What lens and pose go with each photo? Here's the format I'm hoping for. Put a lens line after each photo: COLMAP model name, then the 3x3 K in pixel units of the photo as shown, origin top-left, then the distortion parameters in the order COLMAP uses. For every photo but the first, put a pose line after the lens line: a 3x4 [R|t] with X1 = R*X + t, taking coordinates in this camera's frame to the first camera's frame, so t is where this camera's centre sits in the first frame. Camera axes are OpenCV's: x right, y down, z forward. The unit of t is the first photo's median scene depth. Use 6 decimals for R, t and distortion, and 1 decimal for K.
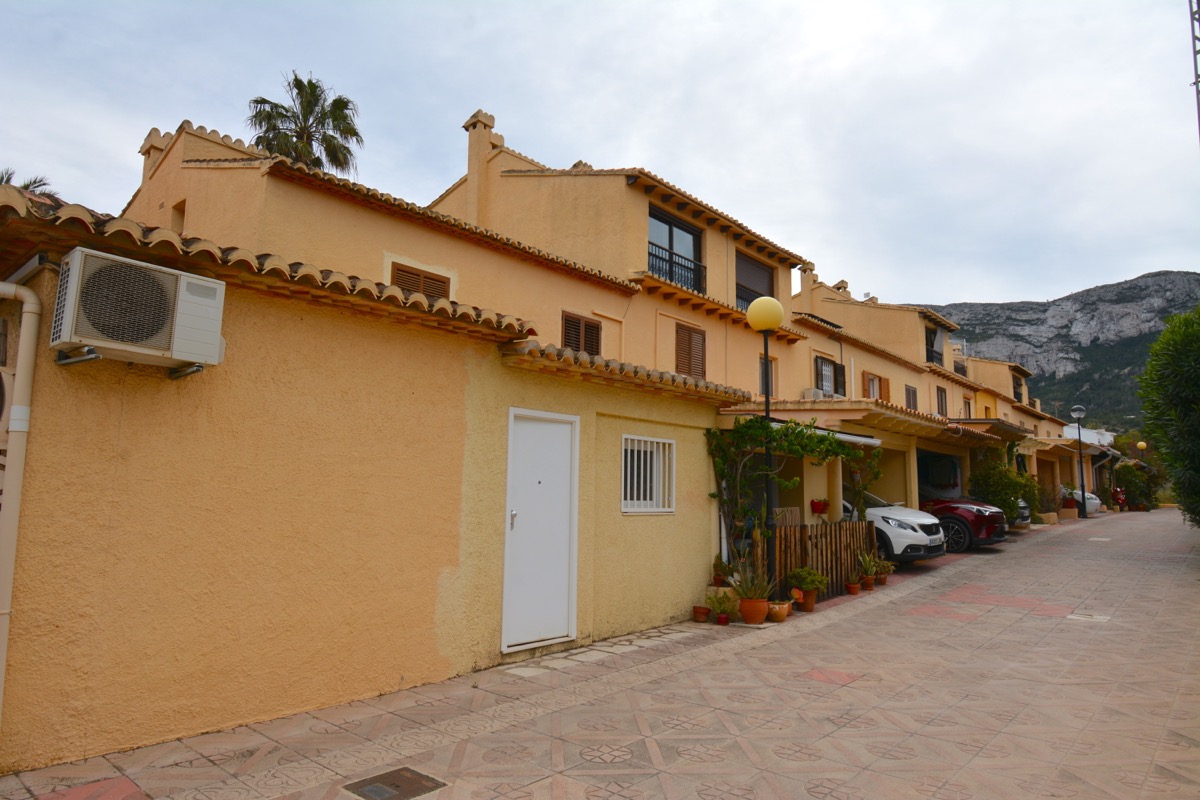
lens RADIAL K [[727.4, 0, 600.5], [0, 727.4, 402.9], [0, 0, 1]] dist [-0.000391, -0.003412]
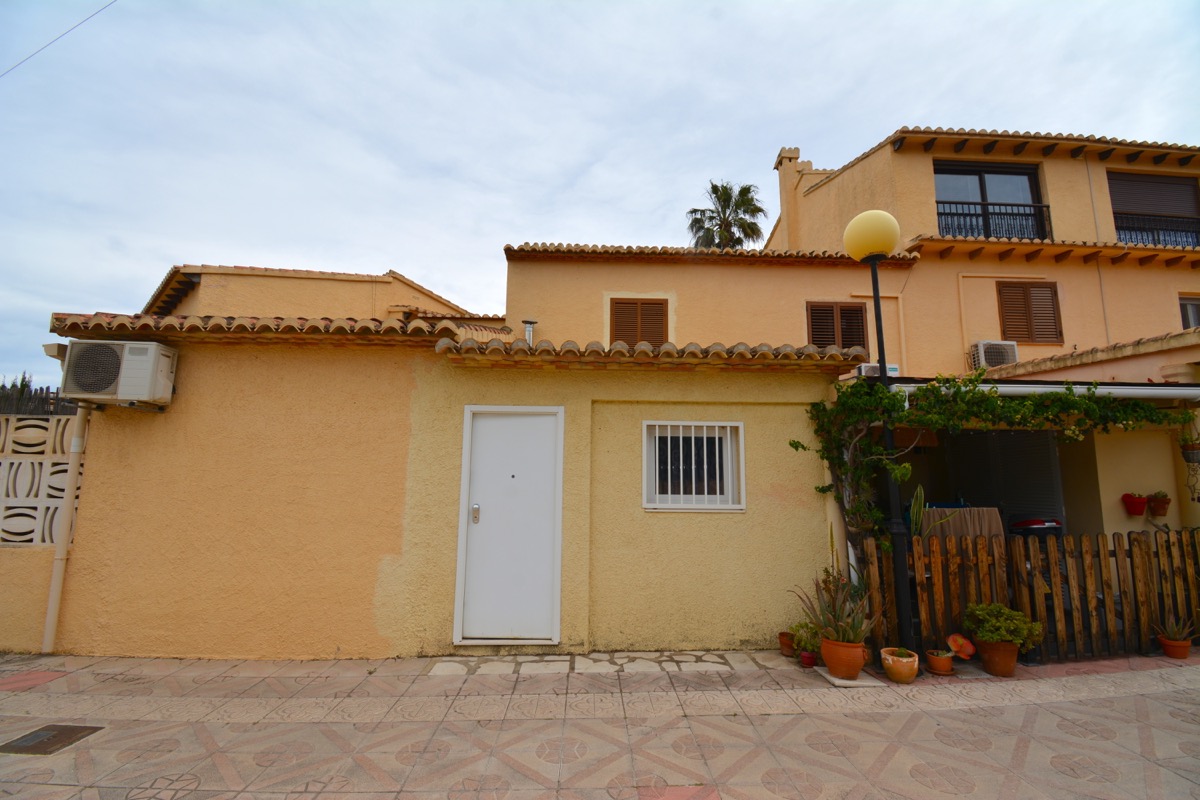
lens RADIAL K [[525.3, 0, 592.2], [0, 525.3, 405.7], [0, 0, 1]] dist [0.013453, -0.020820]
pose [[0.682357, -0.110388, -0.722636, 0.429251], [0.093963, 0.993577, -0.063051, 0.055946], [0.724955, -0.024878, 0.688347, 0.478278]]
